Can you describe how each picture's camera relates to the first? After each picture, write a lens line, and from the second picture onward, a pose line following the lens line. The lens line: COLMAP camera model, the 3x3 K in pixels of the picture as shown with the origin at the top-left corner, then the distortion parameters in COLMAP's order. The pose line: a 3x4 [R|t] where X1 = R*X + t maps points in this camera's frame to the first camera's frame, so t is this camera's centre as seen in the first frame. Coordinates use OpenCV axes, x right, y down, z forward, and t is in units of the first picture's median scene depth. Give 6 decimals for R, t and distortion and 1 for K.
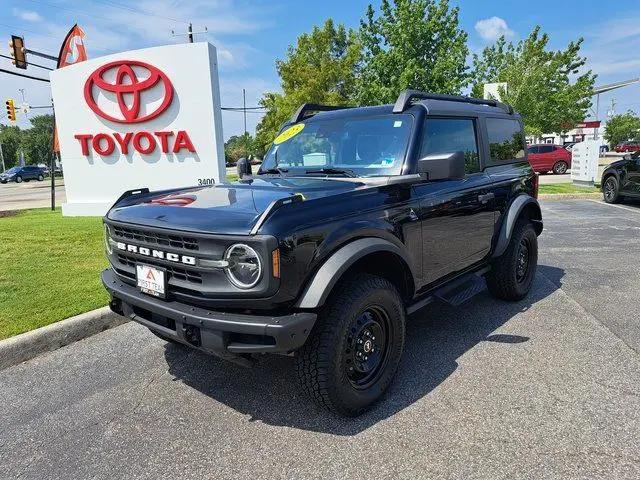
lens RADIAL K [[463.9, 0, 323.3], [0, 463.9, 236.4], [0, 0, 1]] dist [0.037376, -0.019097]
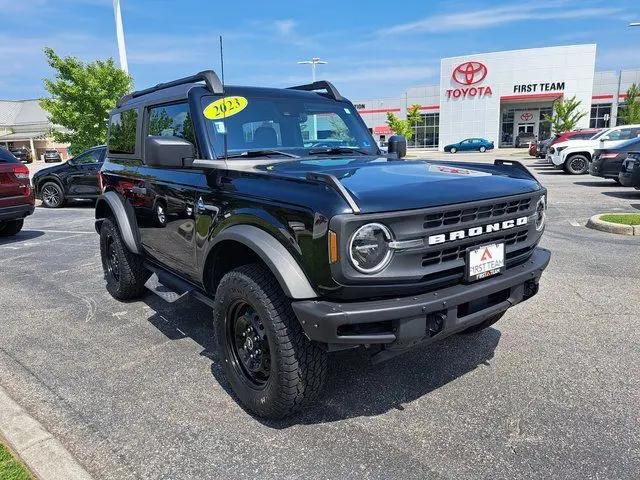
lens RADIAL K [[463.9, 0, 321.4], [0, 463.9, 236.7], [0, 0, 1]] dist [0.037376, -0.019097]
pose [[0.194101, -0.158354, 0.968116, -1.262737], [0.188980, 0.974436, 0.121498, -0.115555], [-0.962607, 0.159372, 0.219064, 1.083426]]
